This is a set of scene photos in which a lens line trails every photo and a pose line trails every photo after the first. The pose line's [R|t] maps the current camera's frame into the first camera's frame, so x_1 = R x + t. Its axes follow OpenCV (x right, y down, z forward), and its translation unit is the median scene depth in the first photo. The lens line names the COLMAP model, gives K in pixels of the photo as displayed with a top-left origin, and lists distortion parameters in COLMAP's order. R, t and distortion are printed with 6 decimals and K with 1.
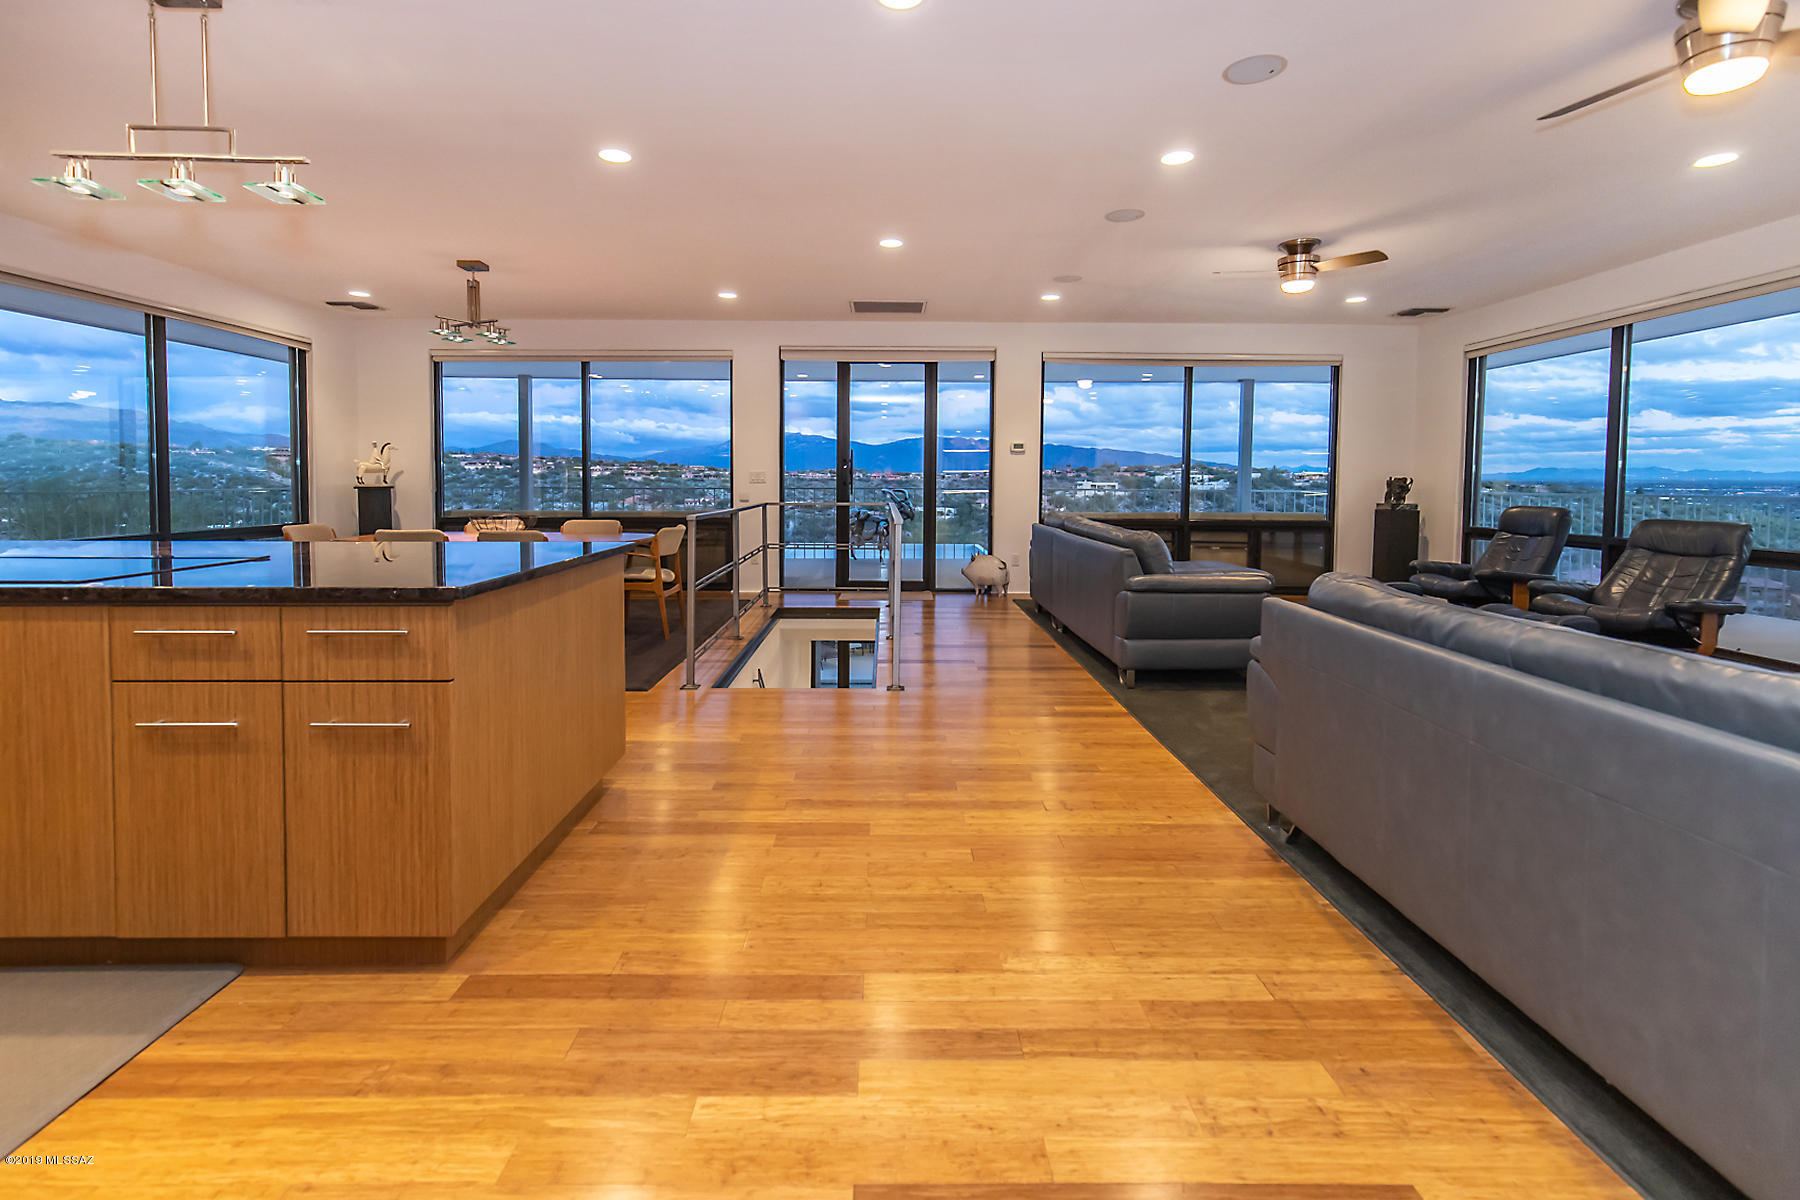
lens RADIAL K [[836.0, 0, 866.5], [0, 836.0, 541.7], [0, 0, 1]] dist [0.003041, 0.000458]
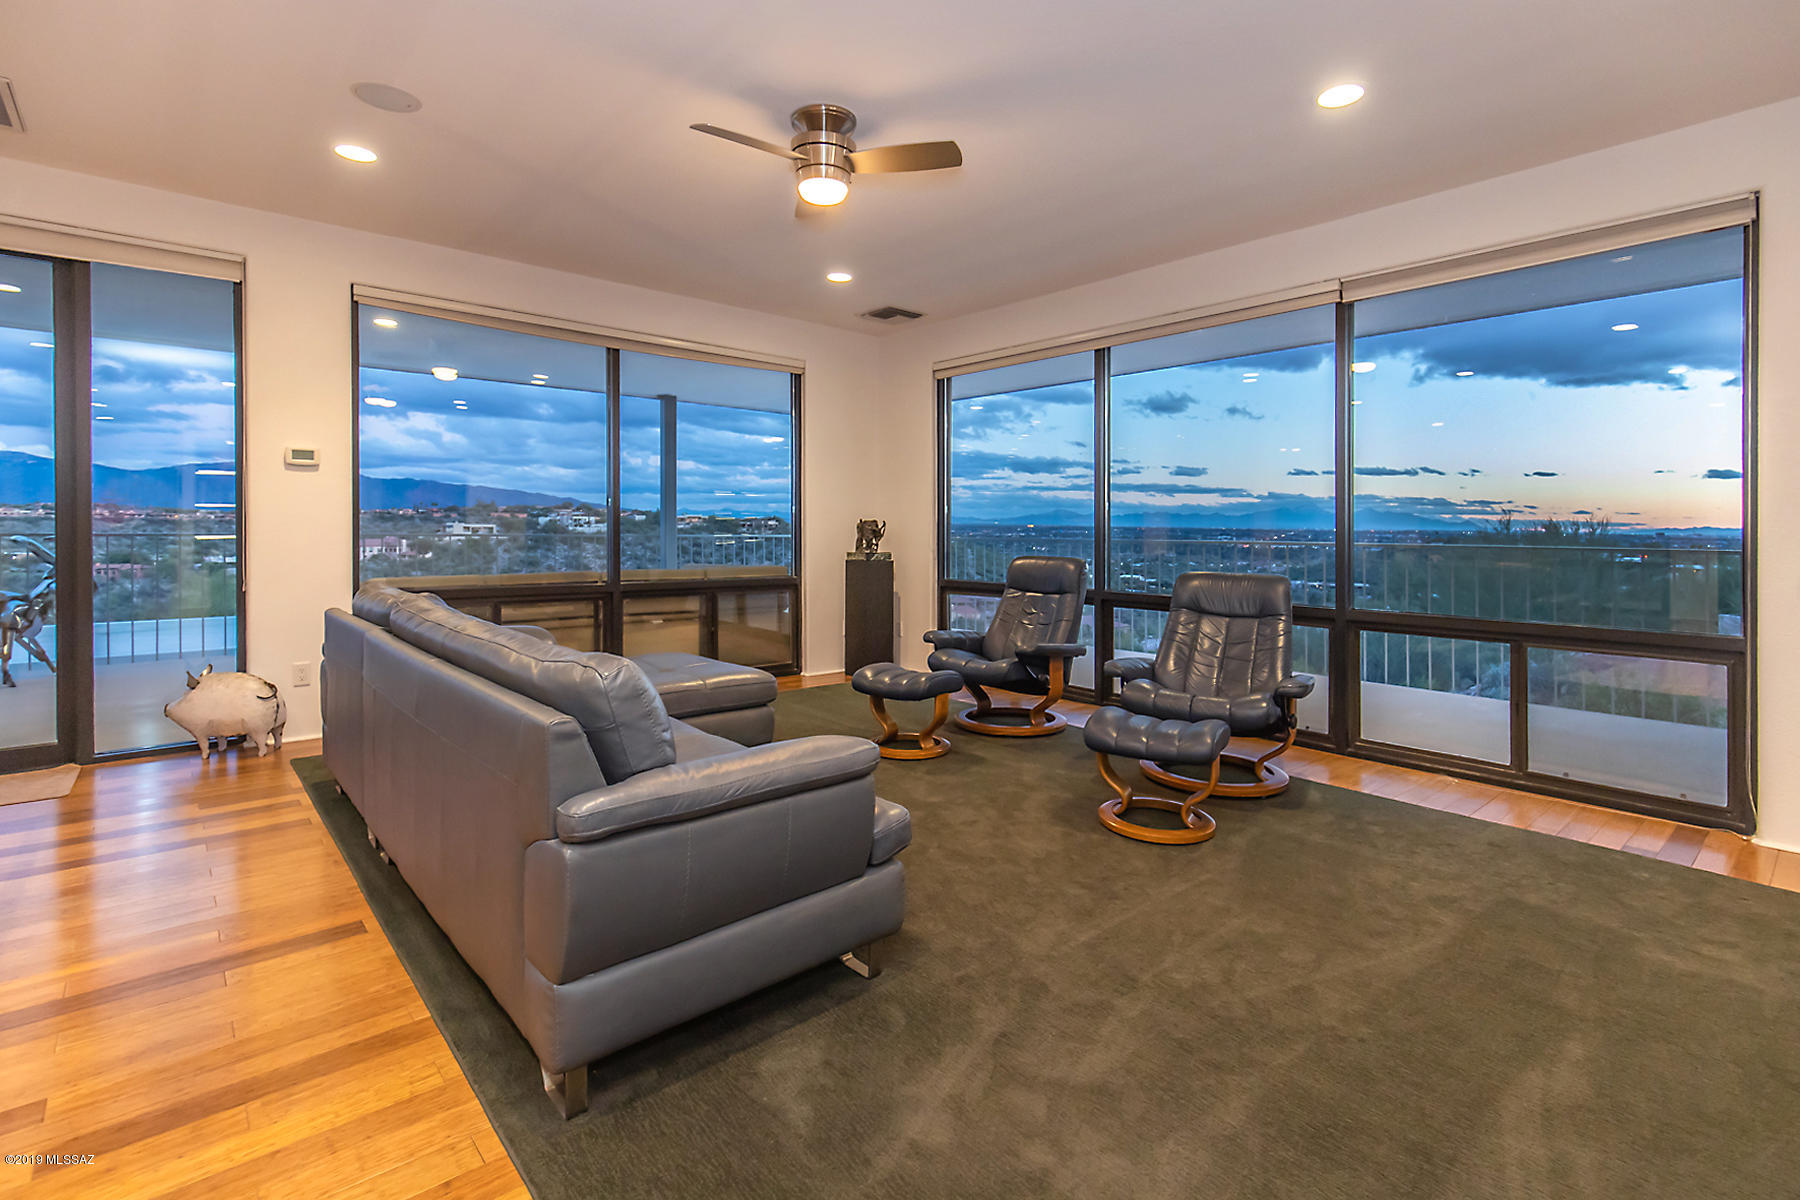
lens RADIAL K [[836.0, 0, 866.5], [0, 836.0, 541.7], [0, 0, 1]] dist [0.003041, 0.000458]
pose [[0.757973, -0.010419, 0.652203, 0.112224], [0.042828, 0.998510, -0.033822, -0.029020], [-0.650878, 0.053568, 0.757290, 0.398448]]
